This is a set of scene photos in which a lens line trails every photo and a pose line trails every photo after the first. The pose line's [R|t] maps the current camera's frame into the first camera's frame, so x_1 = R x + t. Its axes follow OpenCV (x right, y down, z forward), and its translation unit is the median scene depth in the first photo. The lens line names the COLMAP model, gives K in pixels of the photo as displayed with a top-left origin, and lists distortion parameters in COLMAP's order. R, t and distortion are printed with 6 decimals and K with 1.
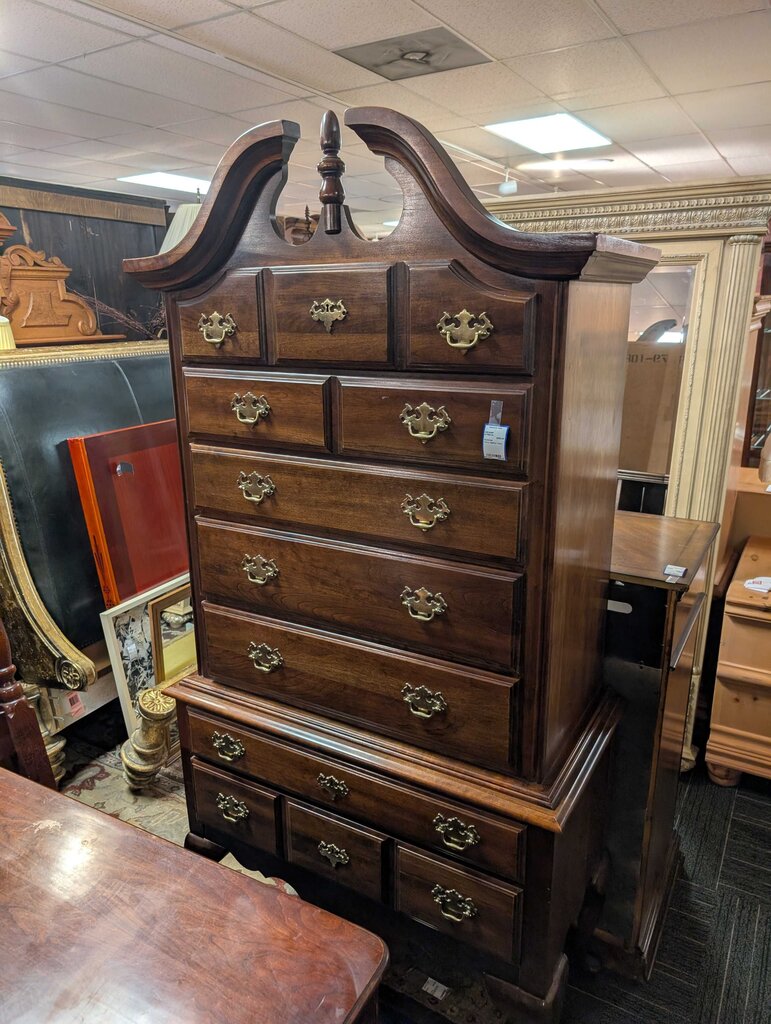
lens RADIAL K [[731.3, 0, 381.9], [0, 731.3, 514.0], [0, 0, 1]] dist [0.011622, -0.008010]
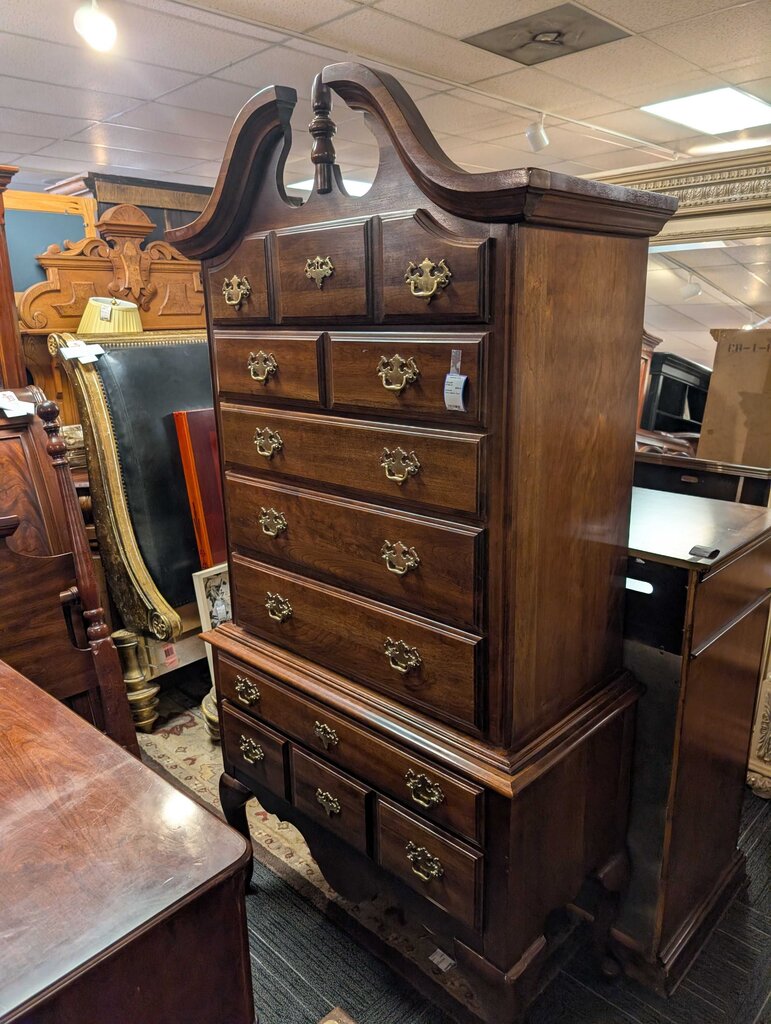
lens RADIAL K [[731.3, 0, 379.5], [0, 731.3, 514.9], [0, 0, 1]] dist [0.011622, -0.008010]
pose [[0.972957, 0.052905, -0.224844, 0.208593], [-0.053531, 0.998561, 0.003315, 0.051080], [0.224696, 0.008810, 0.974389, 0.007224]]
